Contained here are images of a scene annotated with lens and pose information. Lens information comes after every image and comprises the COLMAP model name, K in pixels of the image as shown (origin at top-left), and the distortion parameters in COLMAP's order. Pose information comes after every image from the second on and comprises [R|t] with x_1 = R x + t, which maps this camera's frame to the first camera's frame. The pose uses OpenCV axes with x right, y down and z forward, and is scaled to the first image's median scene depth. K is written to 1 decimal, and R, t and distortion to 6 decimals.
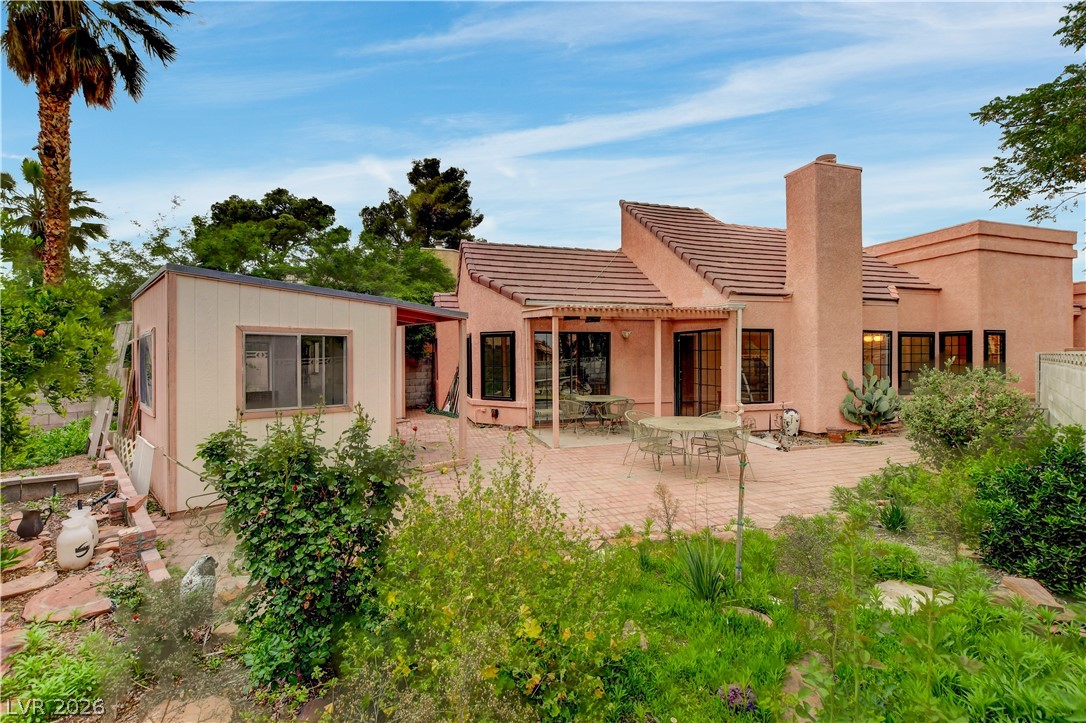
lens RADIAL K [[476.4, 0, 541.6], [0, 476.4, 356.9], [0, 0, 1]] dist [-0.012911, 0.000906]
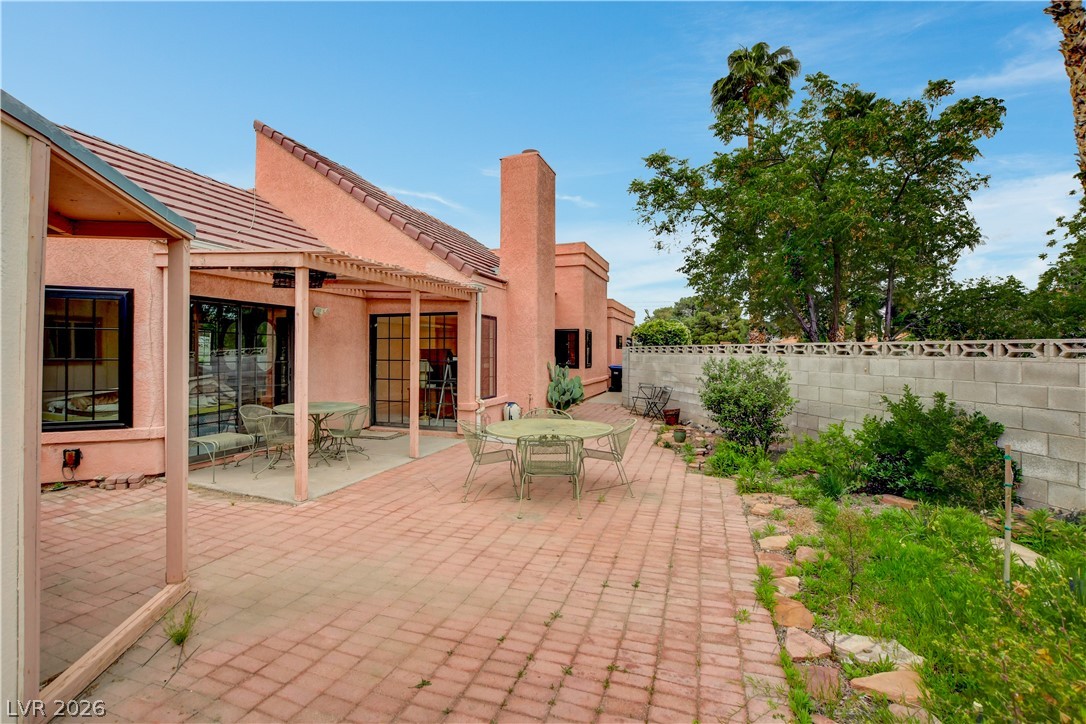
lens RADIAL K [[490.5, 0, 541.9], [0, 490.5, 348.3], [0, 0, 1]] dist [-0.001615, 0.000180]
pose [[0.590548, 0.013144, 0.806896, -0.219395], [-0.006954, 0.999913, -0.011198, 0.011955], [-0.806973, 0.001002, 0.590588, 0.340311]]
